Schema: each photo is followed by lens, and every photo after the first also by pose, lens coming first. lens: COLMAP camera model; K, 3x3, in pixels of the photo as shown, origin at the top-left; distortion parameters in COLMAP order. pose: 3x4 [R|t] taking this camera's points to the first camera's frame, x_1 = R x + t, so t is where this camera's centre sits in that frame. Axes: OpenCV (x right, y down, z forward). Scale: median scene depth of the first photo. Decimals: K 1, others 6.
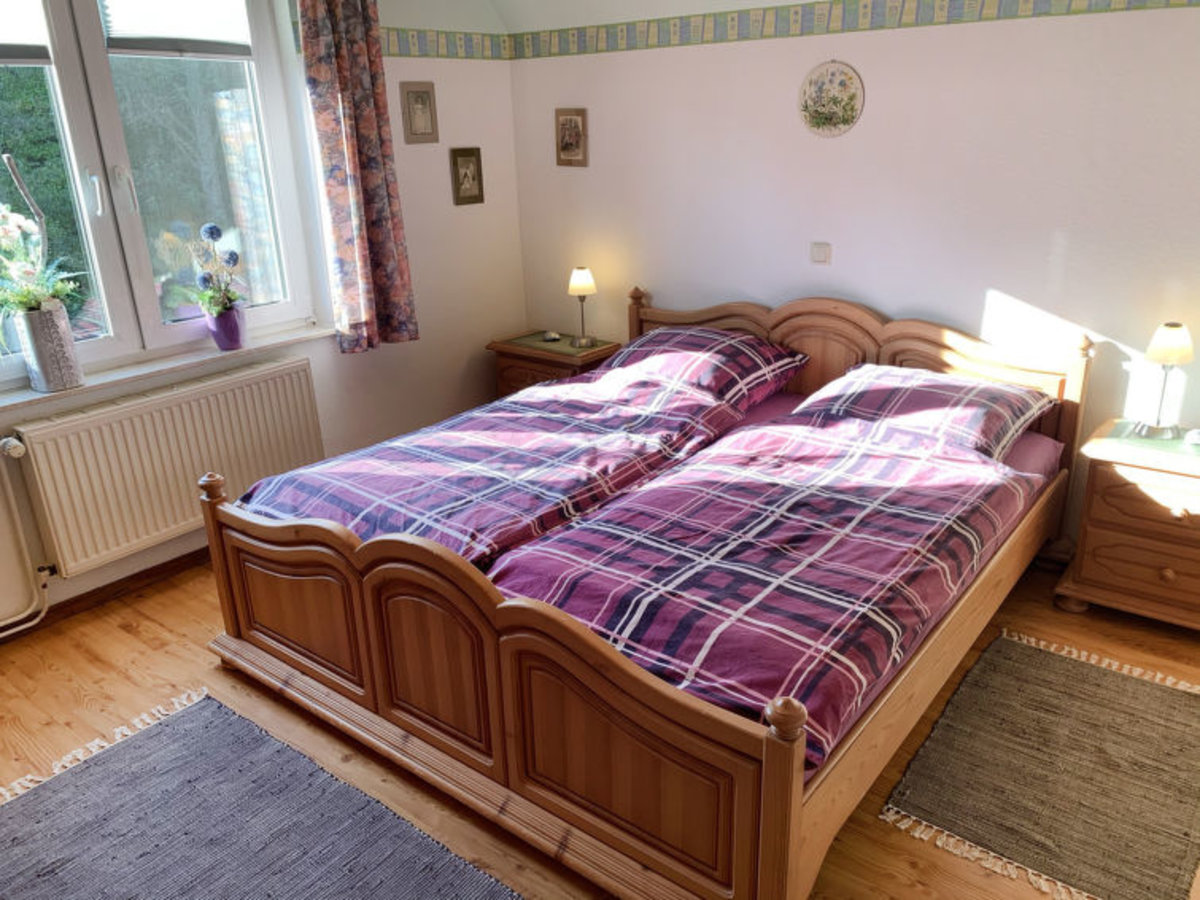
lens RADIAL K [[930.4, 0, 600.0], [0, 930.4, 450.0], [0, 0, 1]] dist [0.059864, -0.009608]
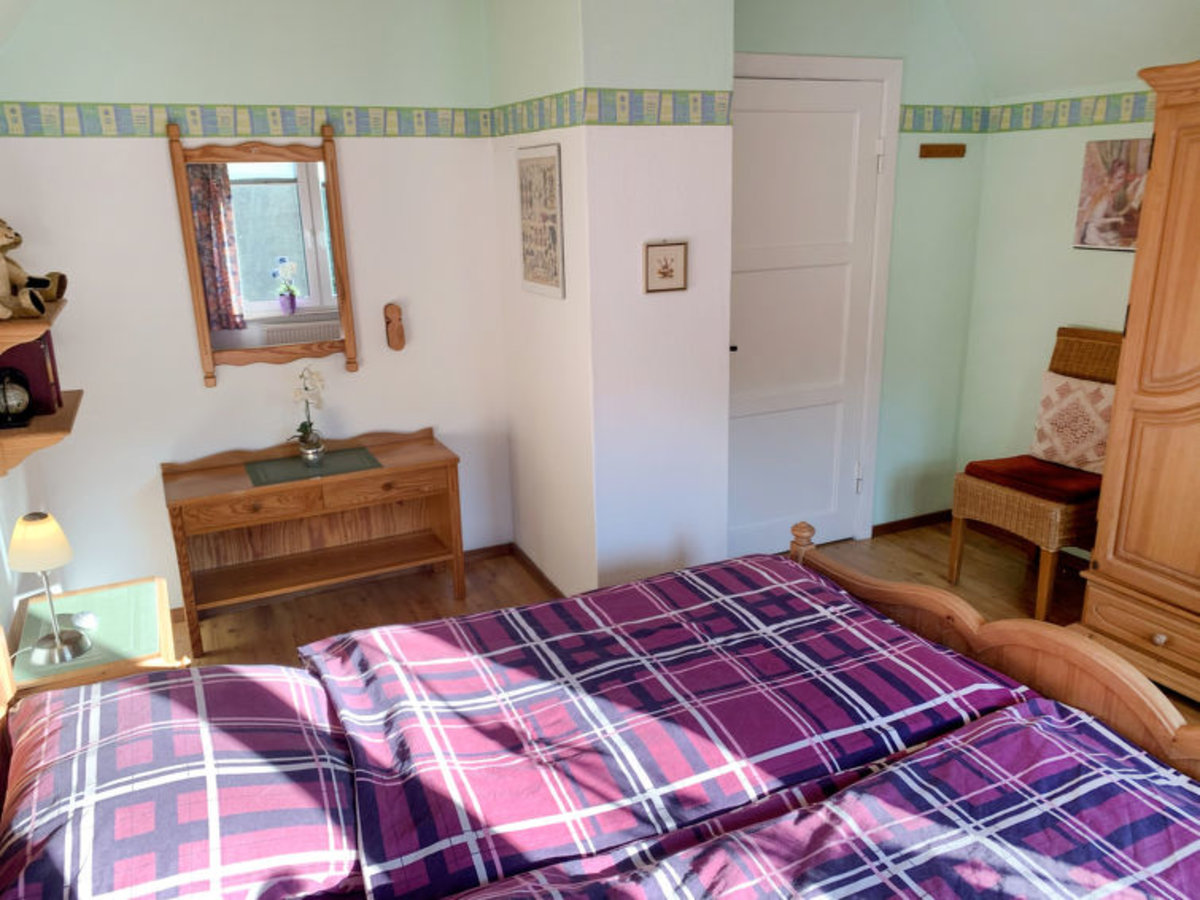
lens RADIAL K [[930.4, 0, 600.0], [0, 930.4, 450.0], [0, 0, 1]] dist [0.059864, -0.009608]
pose [[-0.901903, -0.082704, 0.423947, -0.116556], [0.183529, 0.815120, 0.549452, -0.542570], [-0.391009, 0.573358, -0.719980, 1.441263]]
